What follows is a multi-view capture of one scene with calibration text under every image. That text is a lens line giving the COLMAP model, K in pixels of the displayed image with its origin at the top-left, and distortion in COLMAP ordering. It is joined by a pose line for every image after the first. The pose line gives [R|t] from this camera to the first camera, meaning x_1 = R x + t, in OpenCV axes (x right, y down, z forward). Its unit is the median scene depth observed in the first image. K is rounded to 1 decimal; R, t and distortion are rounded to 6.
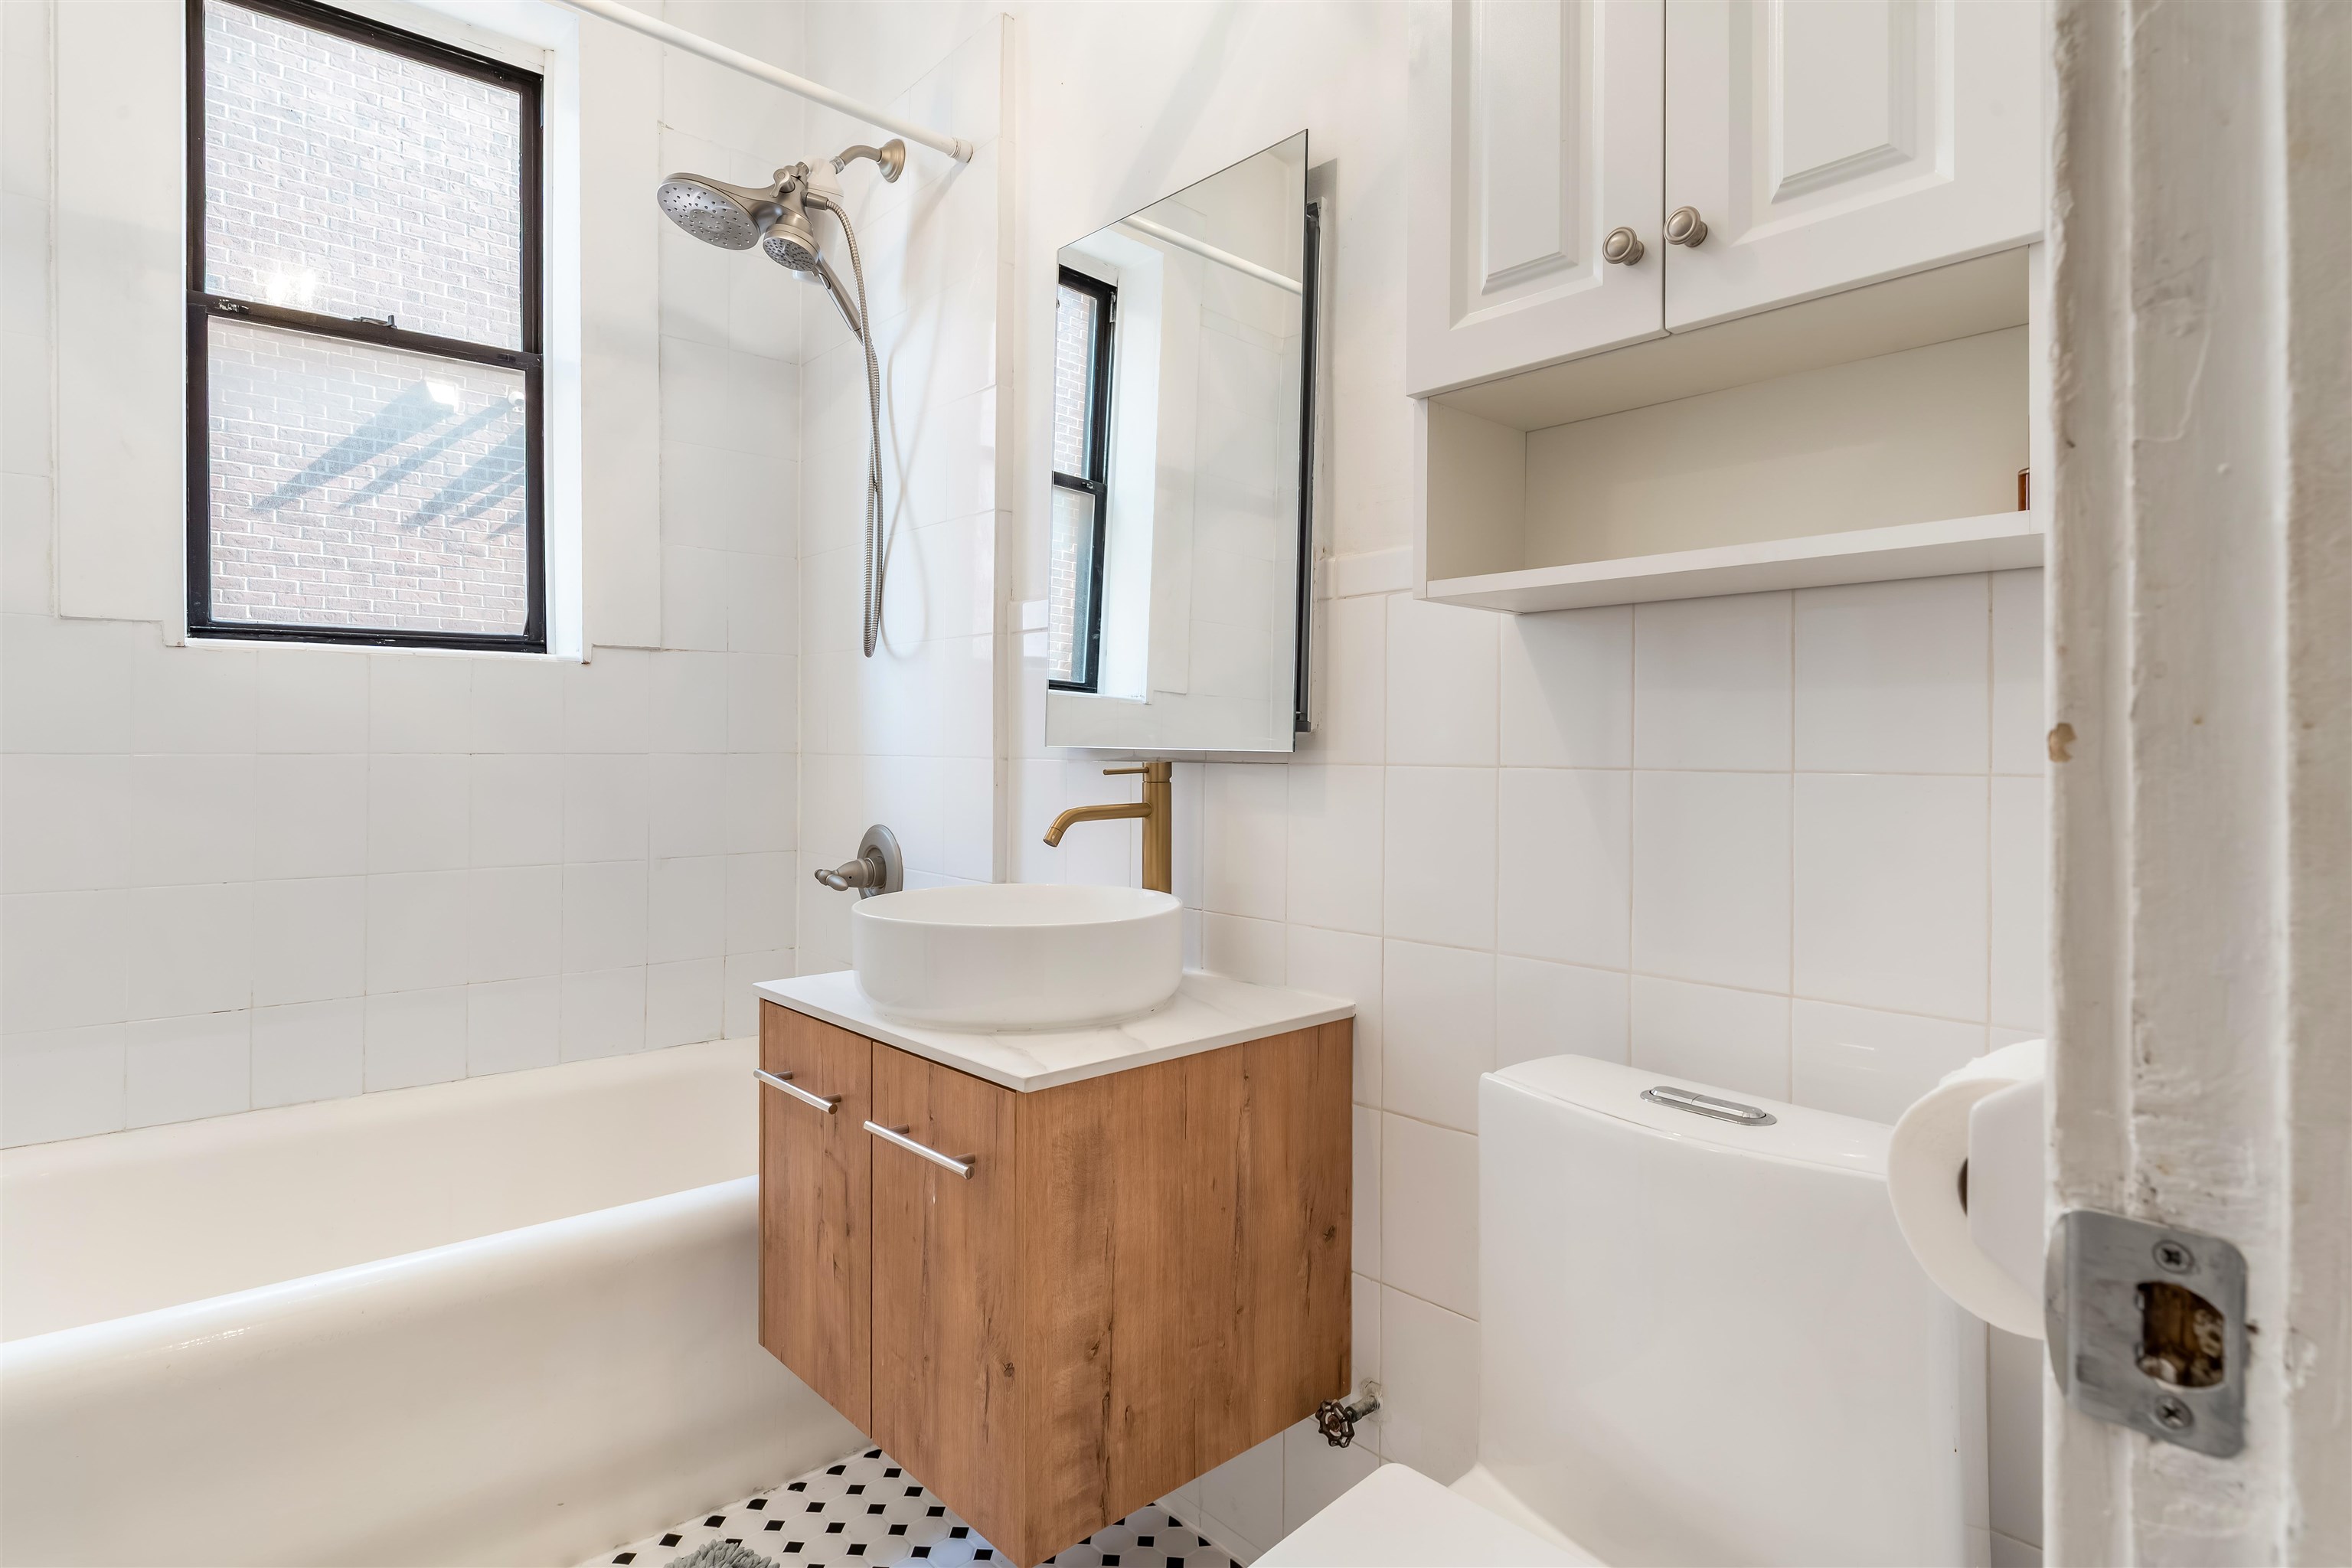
lens RADIAL K [[1212.7, 0, 1176.0], [0, 1212.7, 784.0], [0, 0, 1]] dist [0.003015, -0.001215]
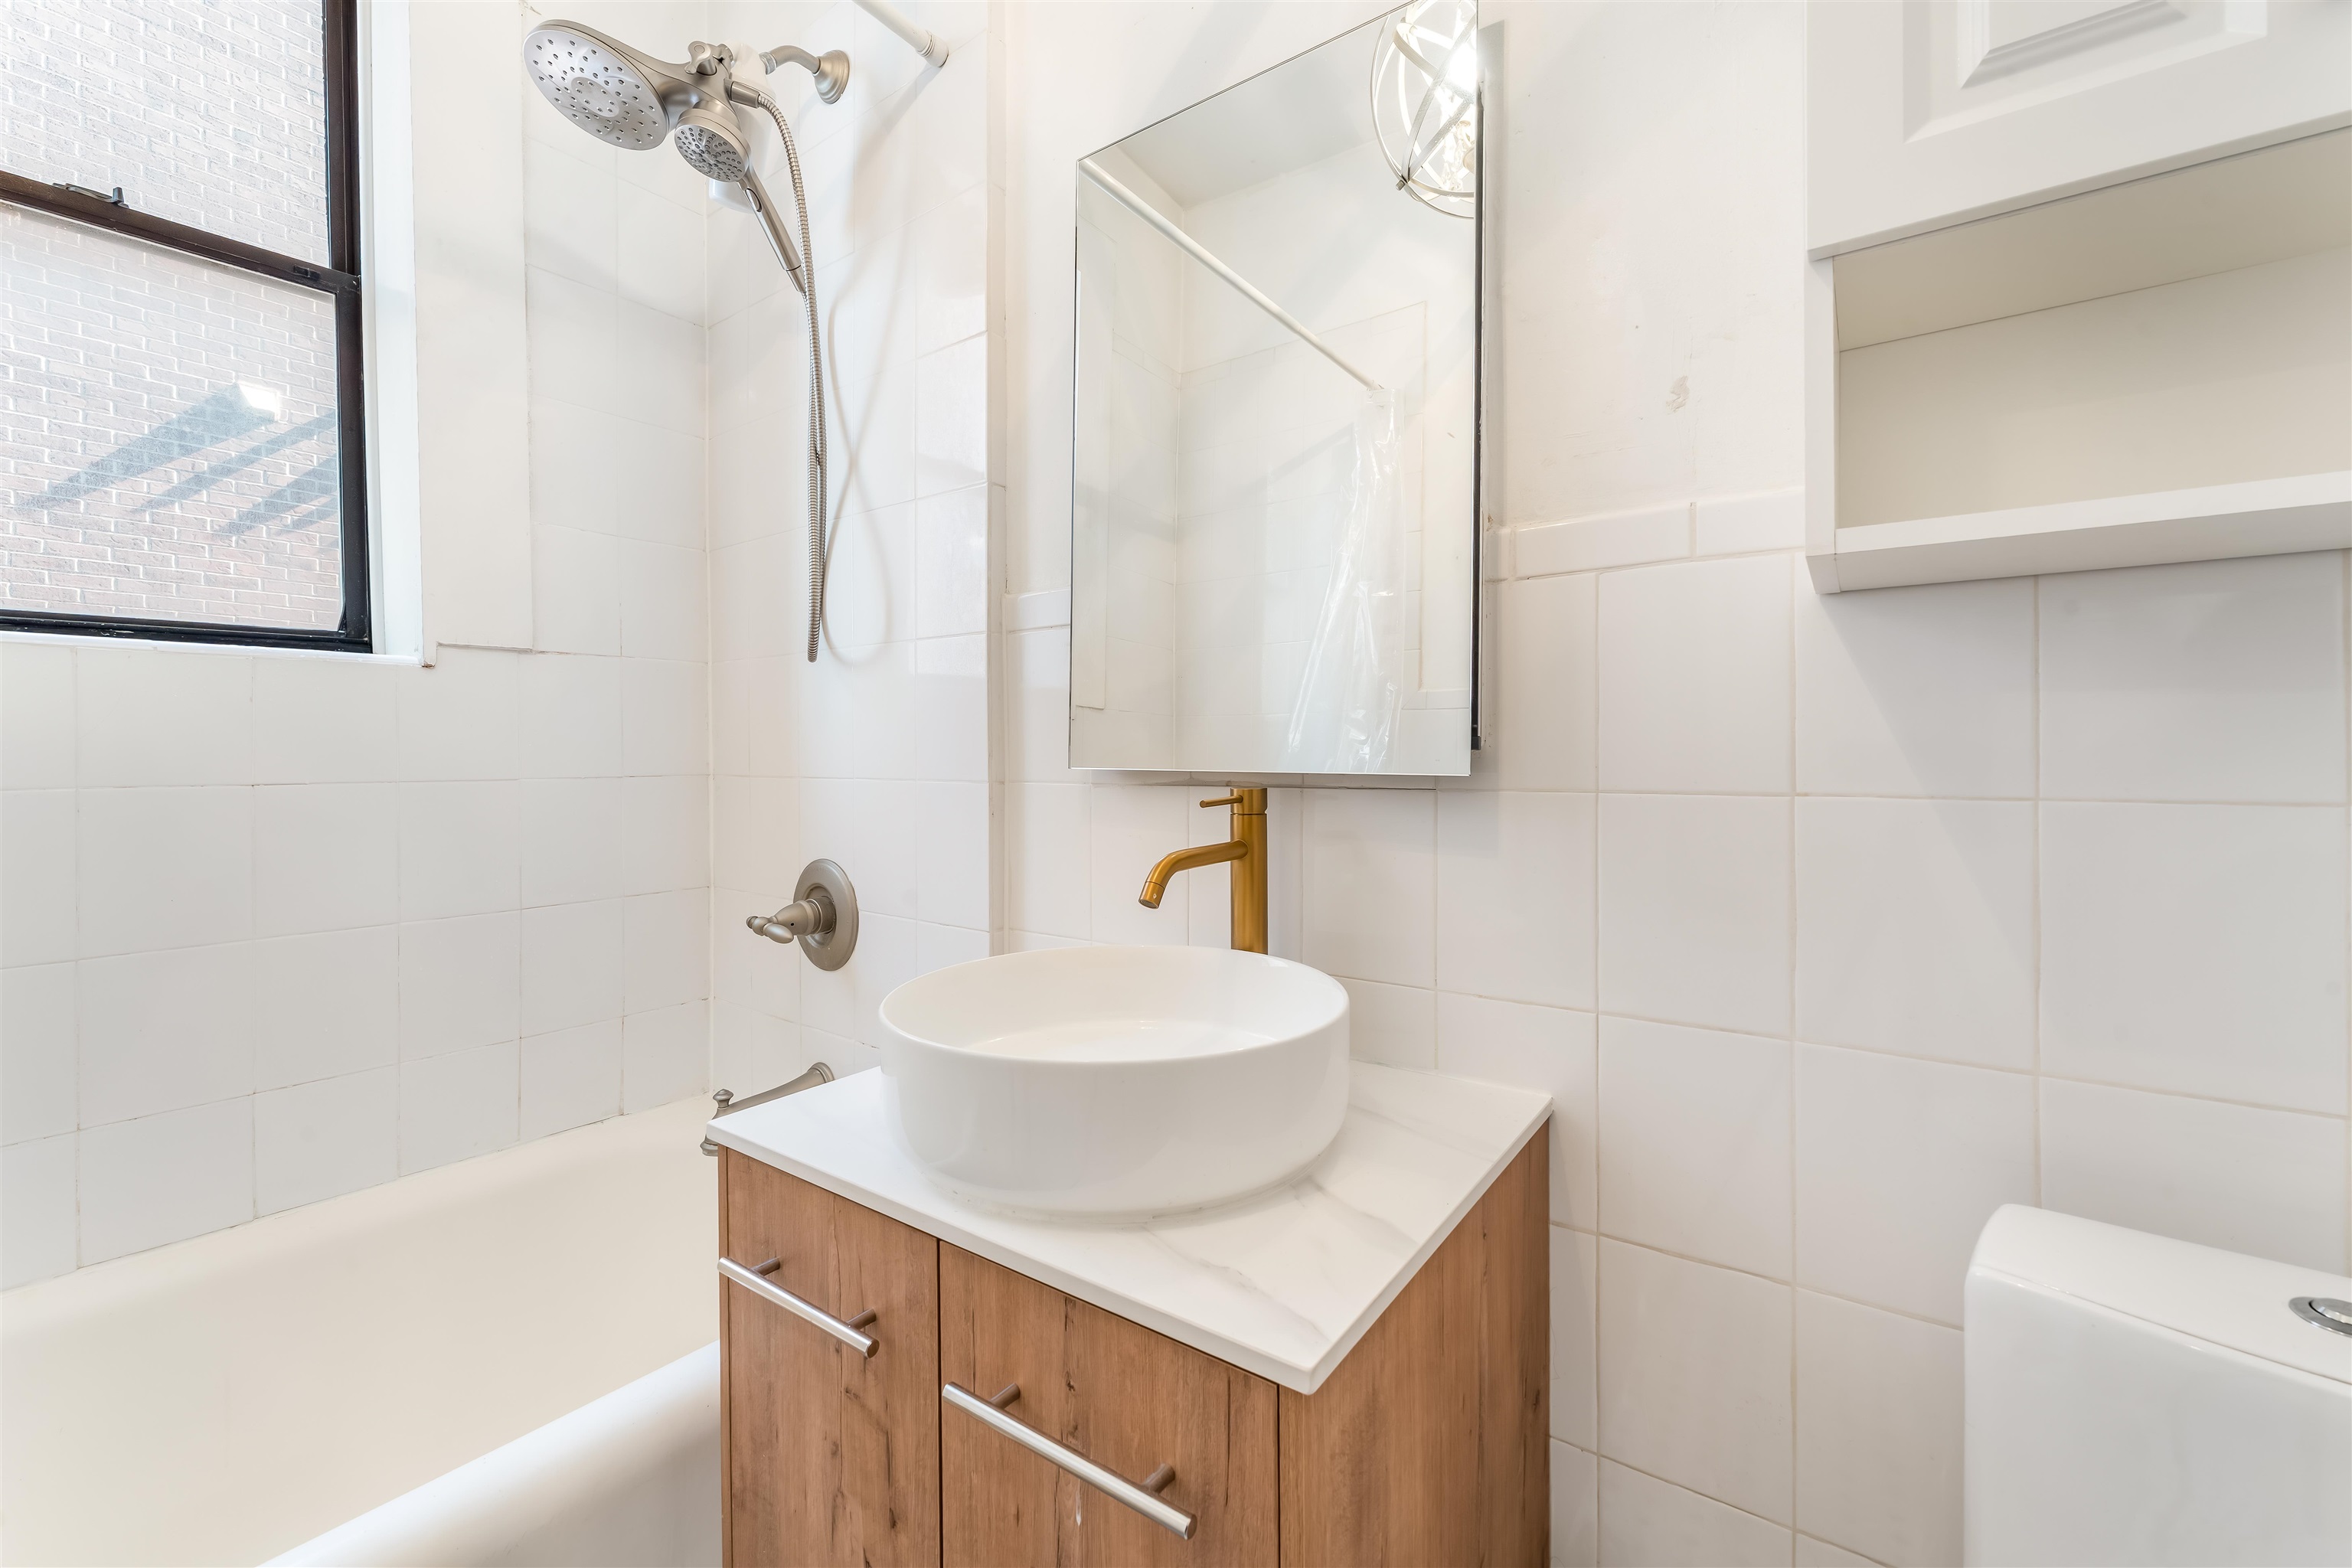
lens RADIAL K [[944.1, 0, 1176.0], [0, 944.1, 784.0], [0, 0, 1]] dist [-0.000173, 0.000092]
pose [[0.977847, -0.014863, 0.208791, -0.146232], [0.014874, 0.999888, 0.001517, -0.017266], [-0.208790, 0.001622, 0.977959, 0.311046]]
